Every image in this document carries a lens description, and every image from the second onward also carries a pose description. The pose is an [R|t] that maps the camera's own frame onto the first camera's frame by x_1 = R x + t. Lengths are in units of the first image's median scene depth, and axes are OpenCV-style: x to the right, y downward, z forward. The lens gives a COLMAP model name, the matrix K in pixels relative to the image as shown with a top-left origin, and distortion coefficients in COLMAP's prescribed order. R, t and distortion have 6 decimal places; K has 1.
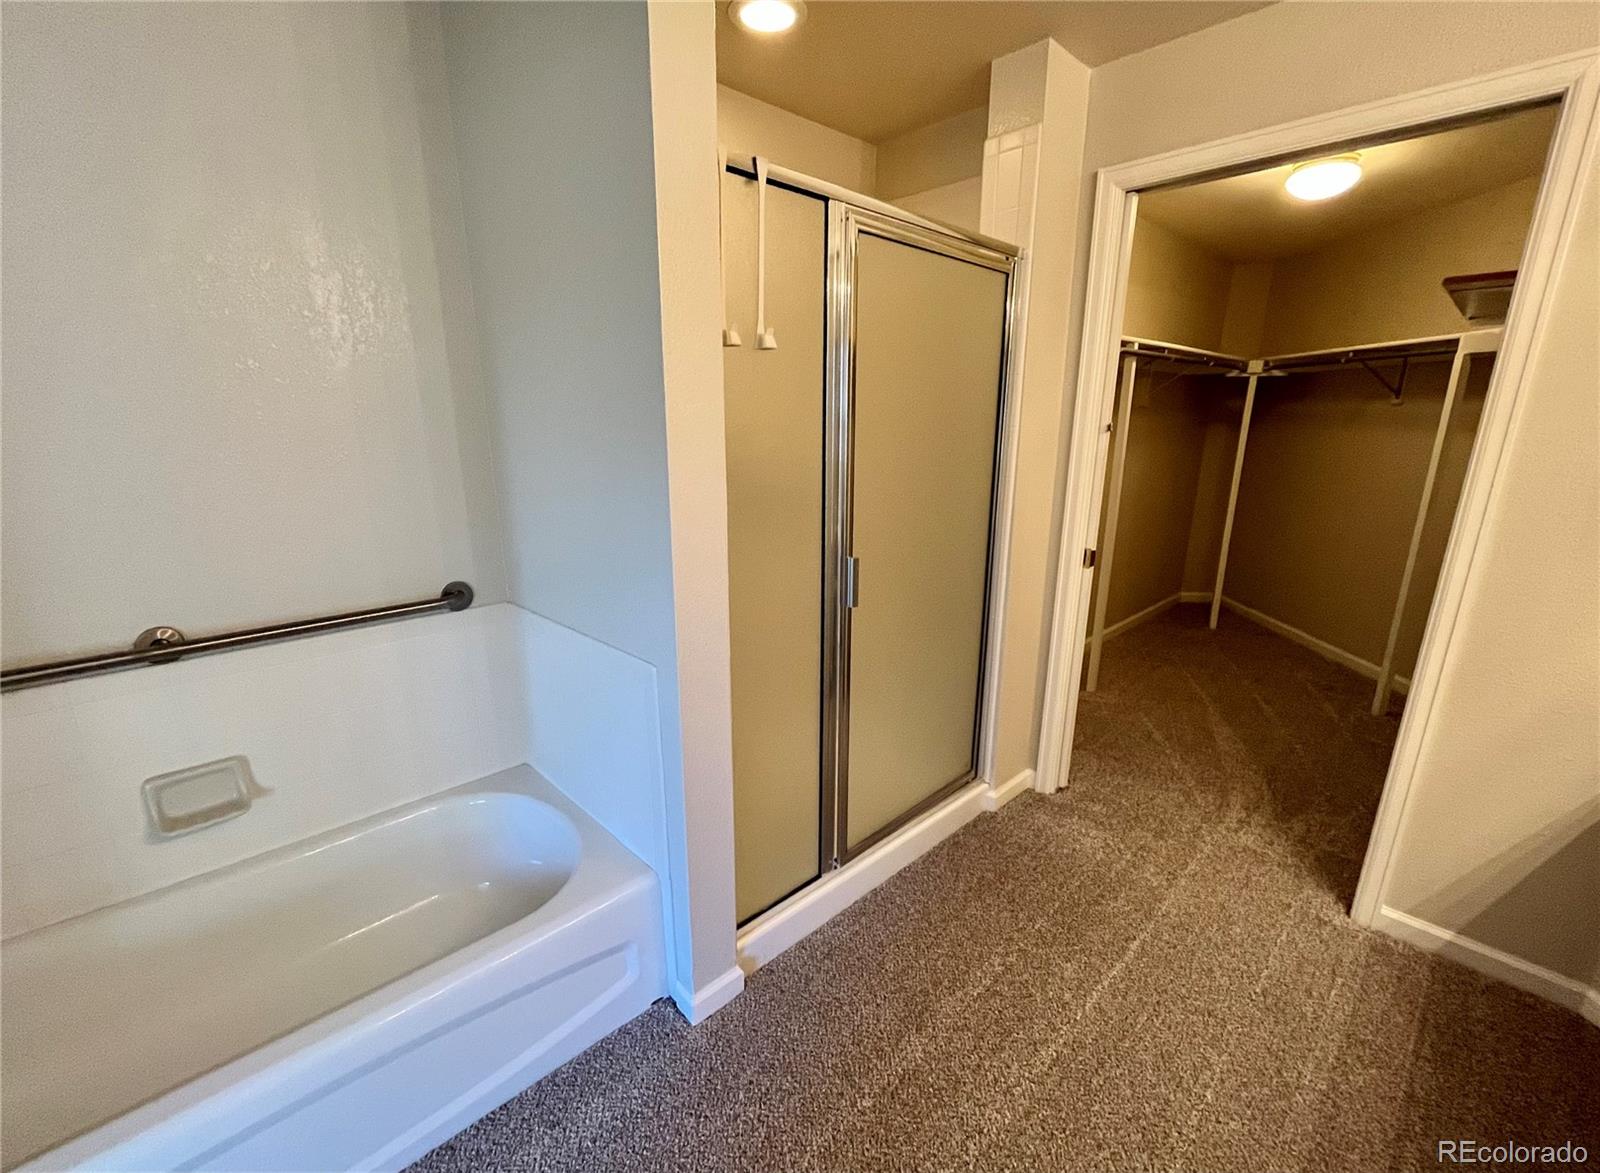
lens RADIAL K [[686.2, 0, 802.0], [0, 686.2, 609.5], [0, 0, 1]] dist [-0.003172, -0.000153]
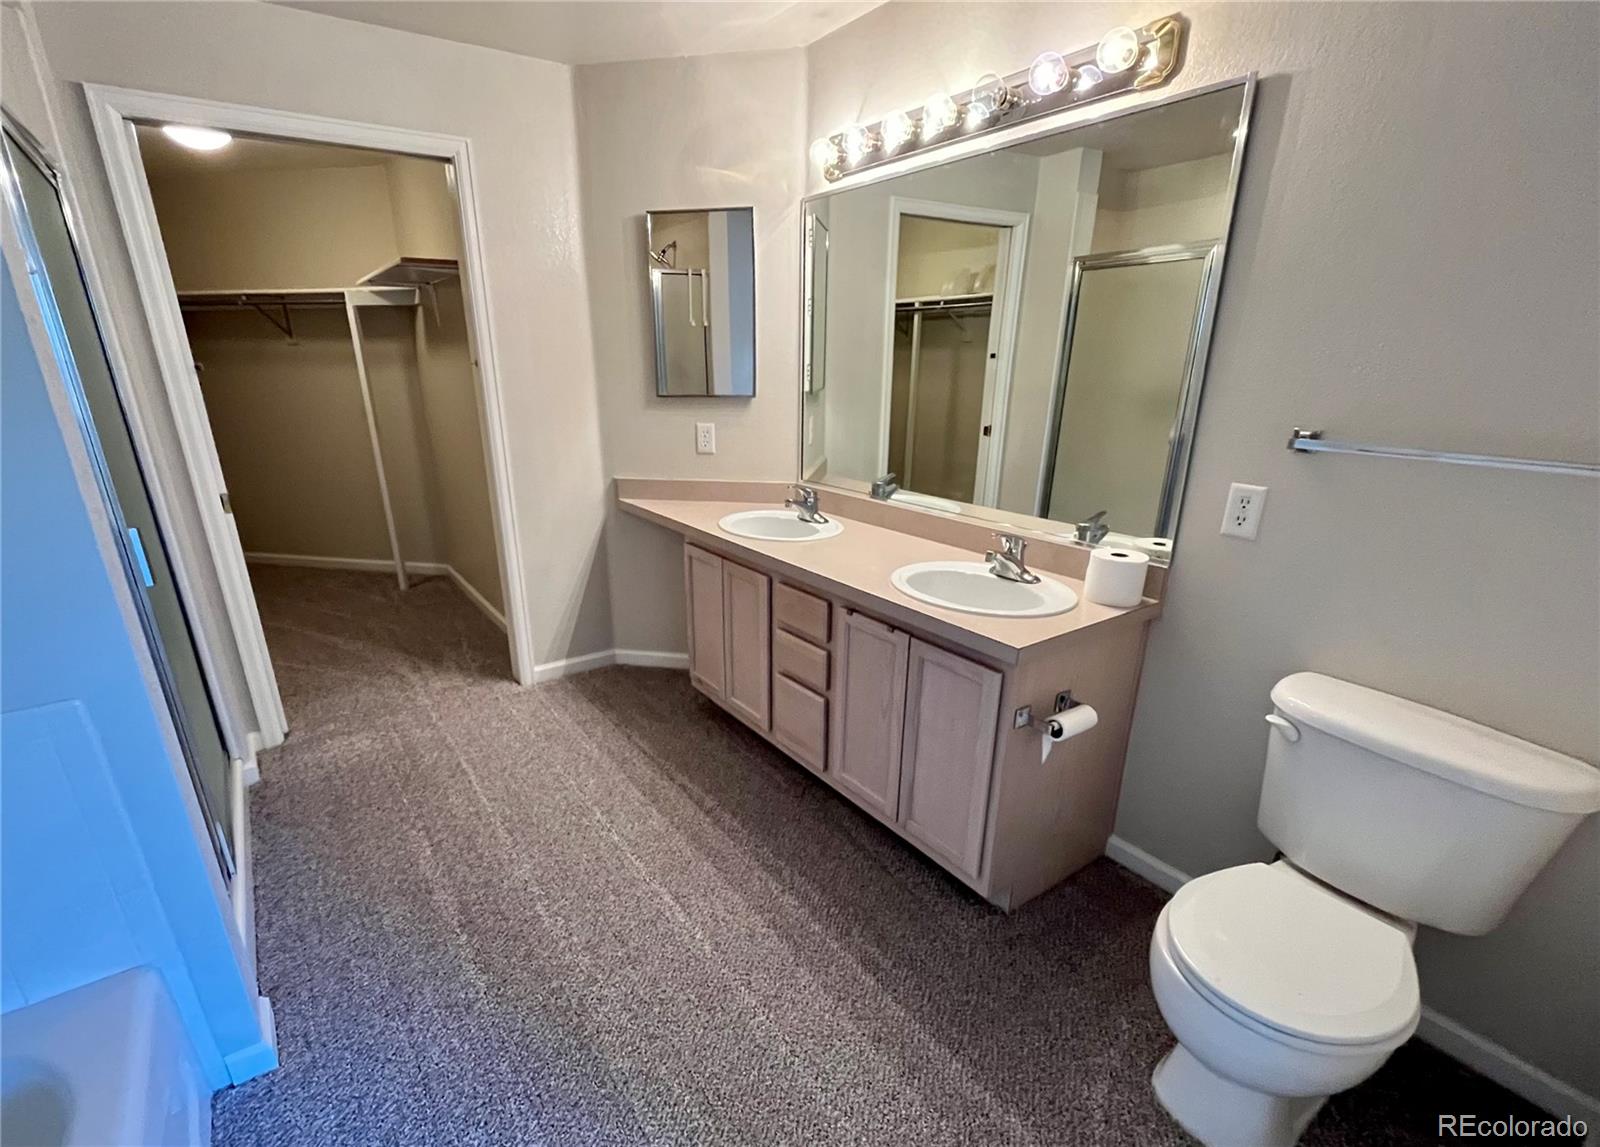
lens RADIAL K [[732.4, 0, 761.1], [0, 732.4, 621.8], [0, 0, 1]] dist [-0.000044, -0.000093]
pose [[0.165912, -0.343379, 0.924426, -0.476101], [0.271125, 0.917176, 0.292026, -0.017452], [-0.948137, 0.202184, 0.245269, 0.038566]]
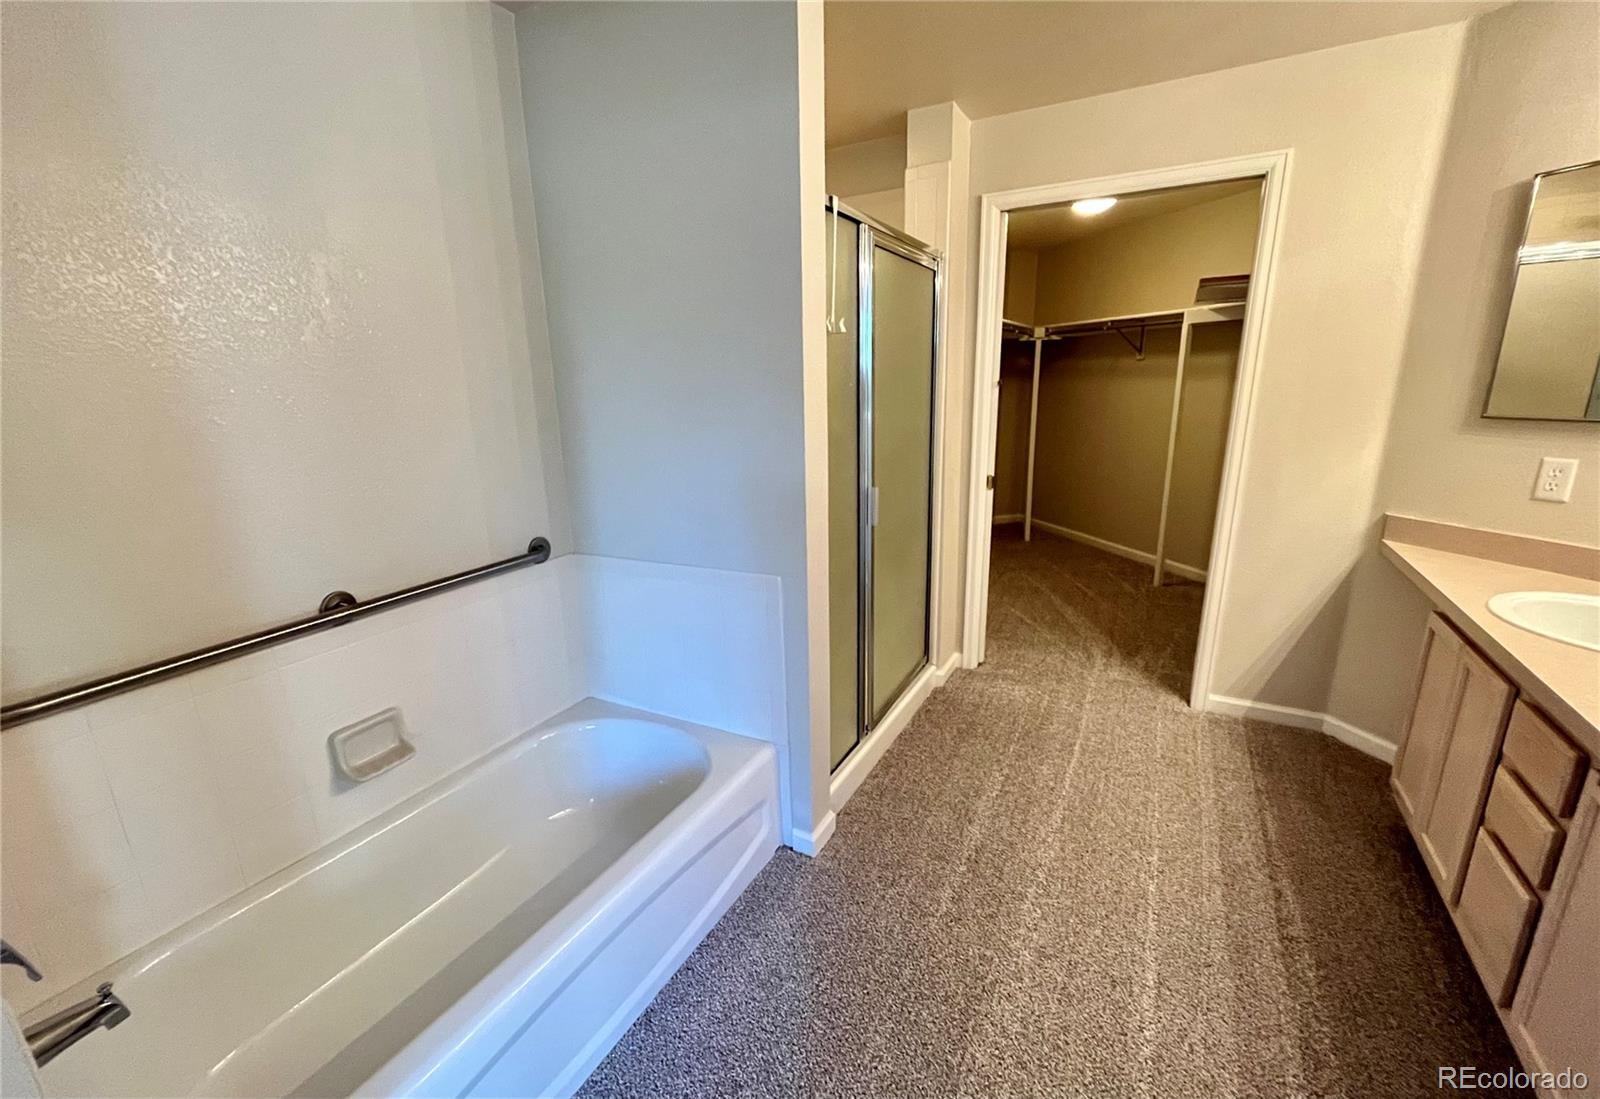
lens RADIAL K [[687.1, 0, 784.5], [0, 687.1, 565.5], [0, 0, 1]] dist [-0.000657, 0.000007]
pose [[0.954776, -0.105360, 0.278033, -0.333190], [0.108173, 0.994118, 0.005249, 0.033206], [-0.276951, 0.025064, 0.960557, -0.152387]]
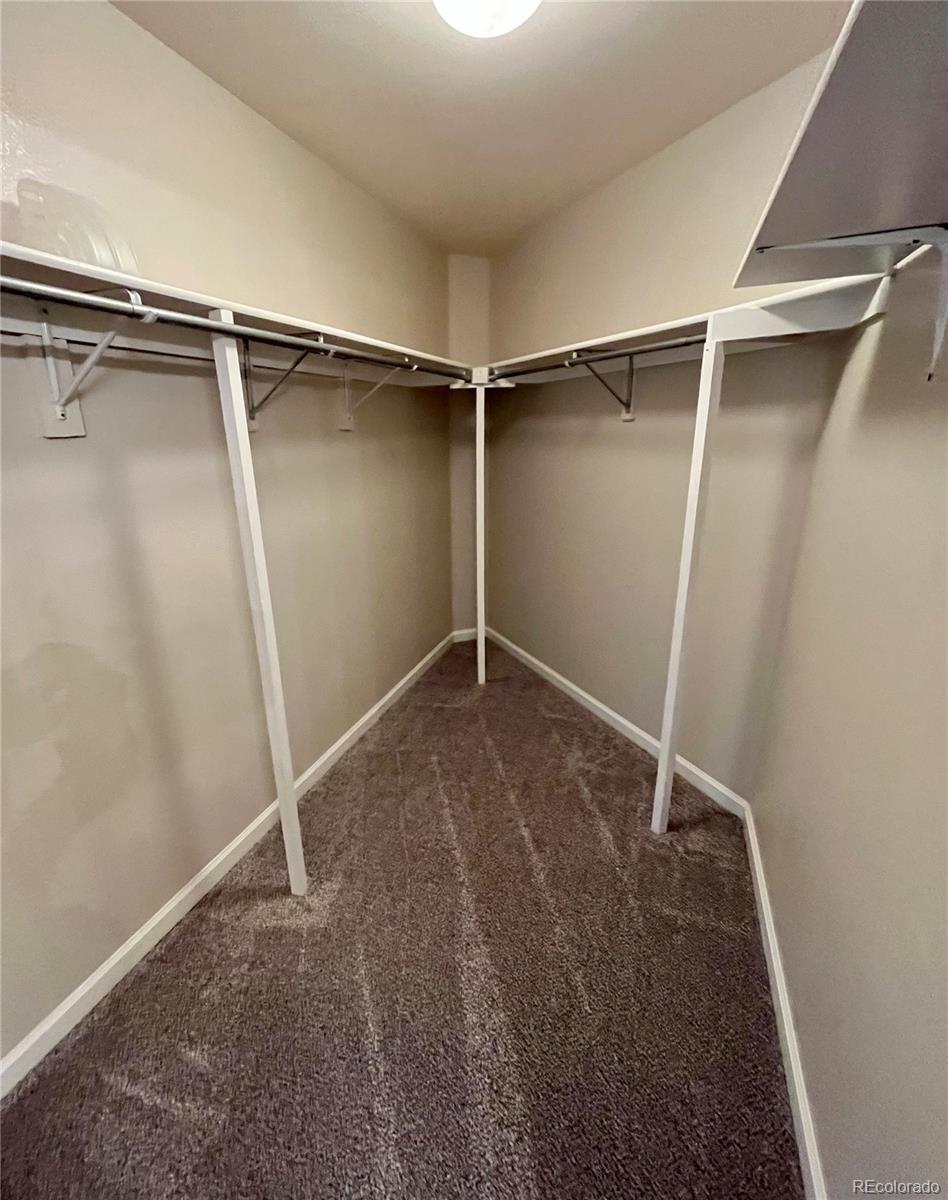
lens RADIAL K [[538.9, 0, 447.9], [0, 538.9, 608.9], [0, 0, 1]] dist [0.000853, 0.000065]
pose [[0.909188, -0.153940, 0.386884, 0.576356], [0.136819, 0.988005, 0.071596, -0.225957], [-0.393265, -0.012161, 0.919345, 0.724766]]
